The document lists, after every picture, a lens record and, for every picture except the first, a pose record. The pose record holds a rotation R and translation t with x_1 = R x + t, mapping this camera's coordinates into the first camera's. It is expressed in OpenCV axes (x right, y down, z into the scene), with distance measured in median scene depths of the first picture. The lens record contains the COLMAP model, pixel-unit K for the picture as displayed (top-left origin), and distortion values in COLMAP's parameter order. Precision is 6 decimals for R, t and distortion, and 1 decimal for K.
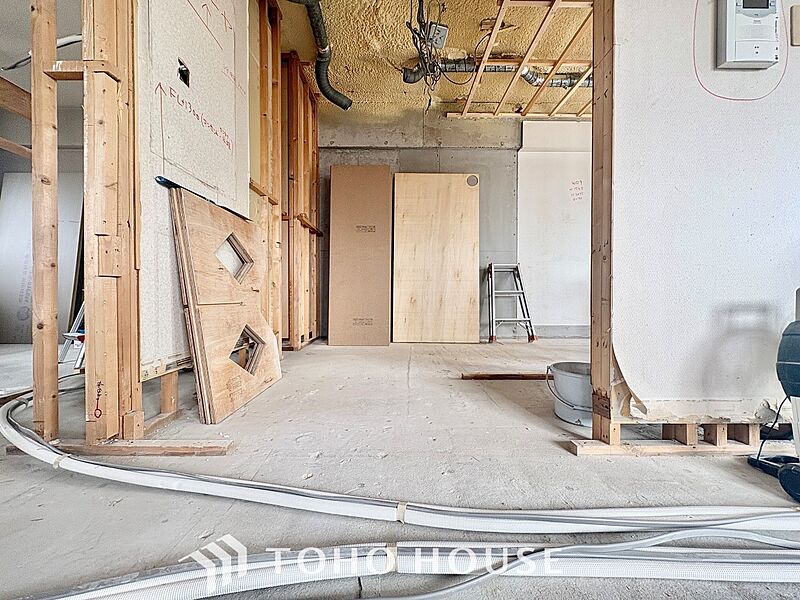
lens RADIAL K [[319.0, 0, 401.0], [0, 319.0, 299.4], [0, 0, 1]] dist [-0.002238, 0.000718]
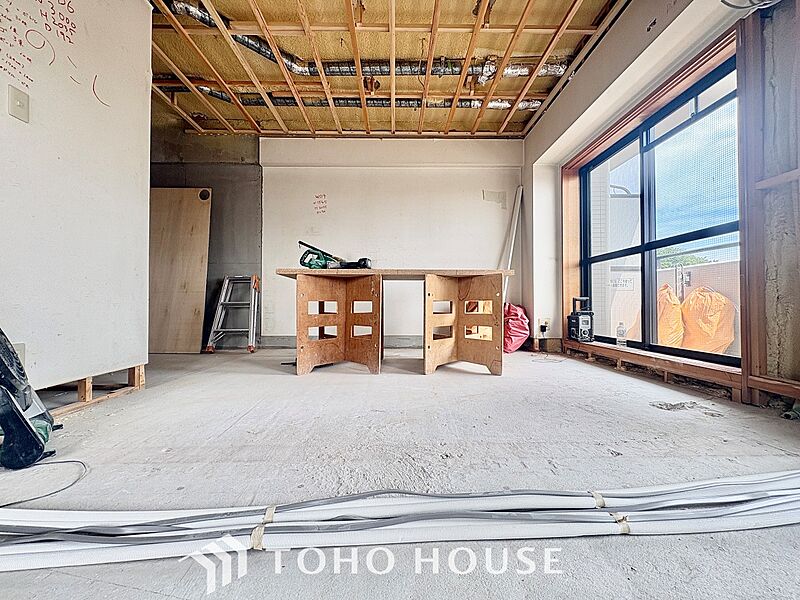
lens RADIAL K [[319.0, 0, 398.4], [0, 319.0, 299.1], [0, 0, 1]] dist [-0.002238, 0.000718]
pose [[0.999833, -0.003910, 0.017875, 0.829043], [0.004438, 0.999553, -0.029564, -0.003591], [-0.017752, 0.029638, 0.999403, -0.026397]]
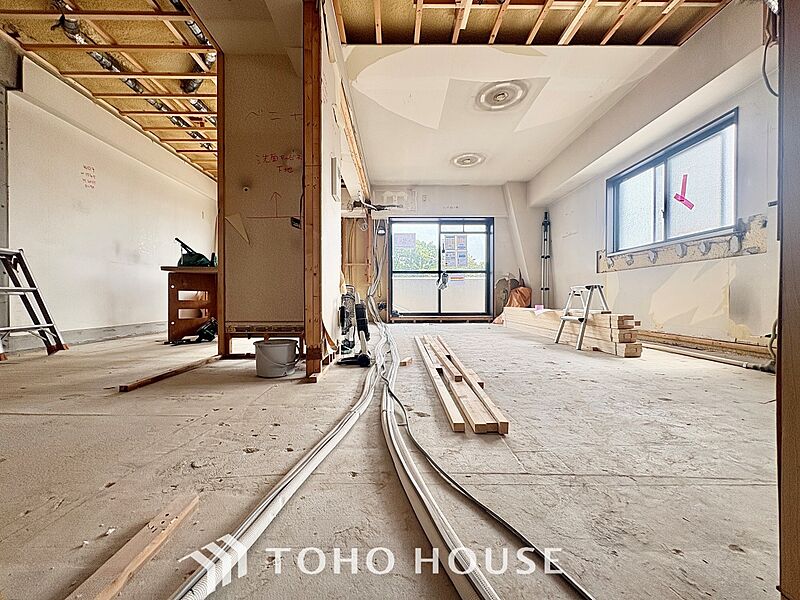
lens RADIAL K [[319.0, 0, 397.8], [0, 319.0, 300.9], [0, 0, 1]] dist [-0.002238, 0.000718]
pose [[-0.016493, -0.011005, 0.999803, -0.376671], [0.010558, 0.999882, 0.011180, 0.003556], [-0.999808, 0.010740, -0.016375, 0.163696]]
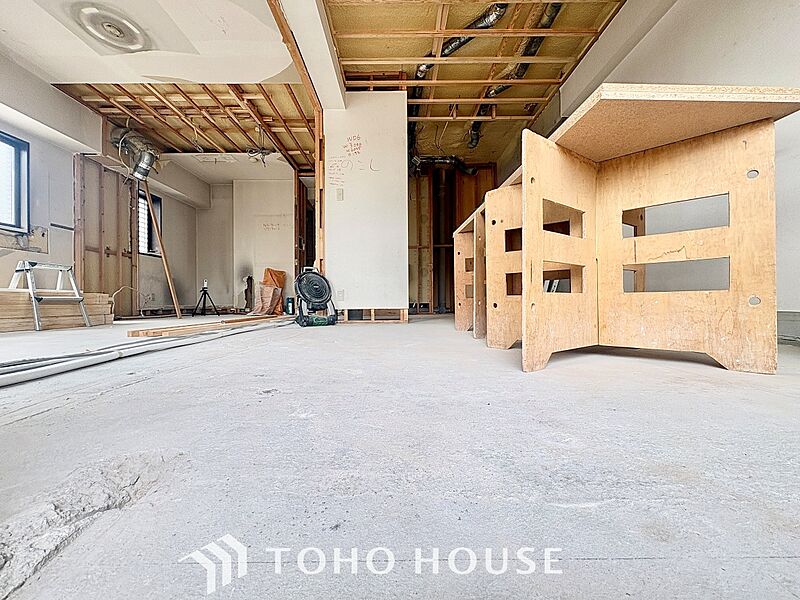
lens RADIAL K [[319.0, 0, 401.5], [0, 319.0, 300.5], [0, 0, 1]] dist [-0.002238, 0.000718]
pose [[0.010317, -0.008391, -0.999912, 1.348404], [-0.003006, 0.999960, -0.008423, 0.078107], [0.999942, 0.003093, 0.010291, 0.535996]]
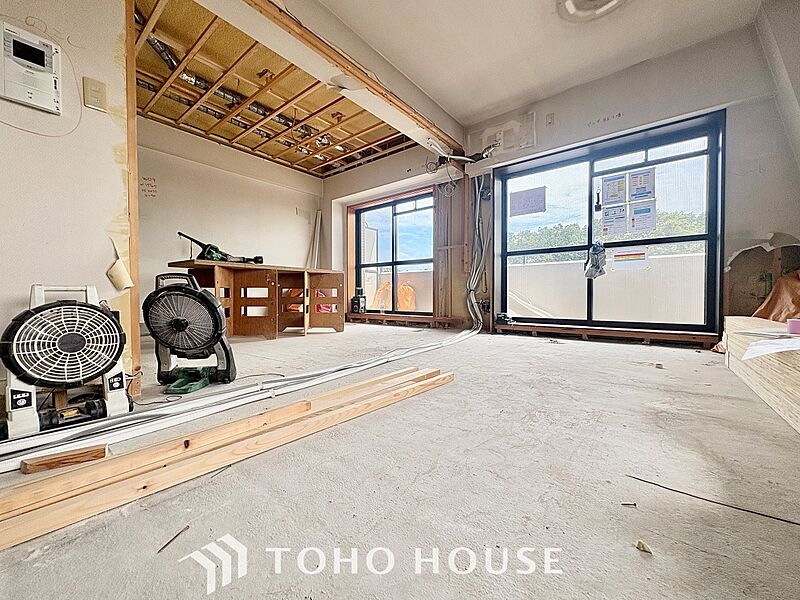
lens RADIAL K [[319.0, 0, 398.7], [0, 319.0, 300.6], [0, 0, 1]] dist [-0.002238, 0.000718]
pose [[0.618853, -0.020486, 0.785239, 0.258589], [0.012314, 0.999790, 0.016378, 0.007010], [-0.785410, -0.000466, 0.618976, -0.244735]]
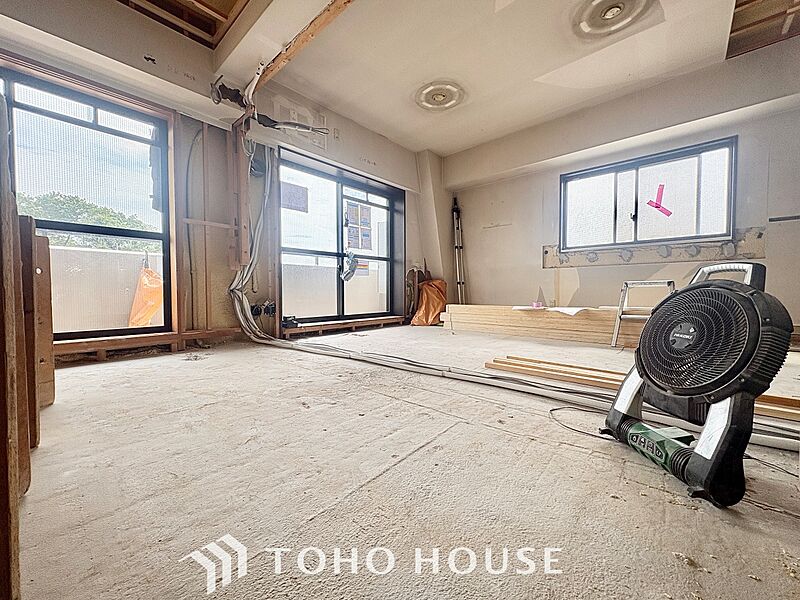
lens RADIAL K [[319.0, 0, 398.2], [0, 319.0, 300.0], [0, 0, 1]] dist [-0.002238, 0.000718]
pose [[-0.748496, -0.019447, 0.662854, 0.447550], [0.005953, 0.999333, 0.036041, -0.007825], [-0.663112, 0.030922, -0.747881, 0.654936]]
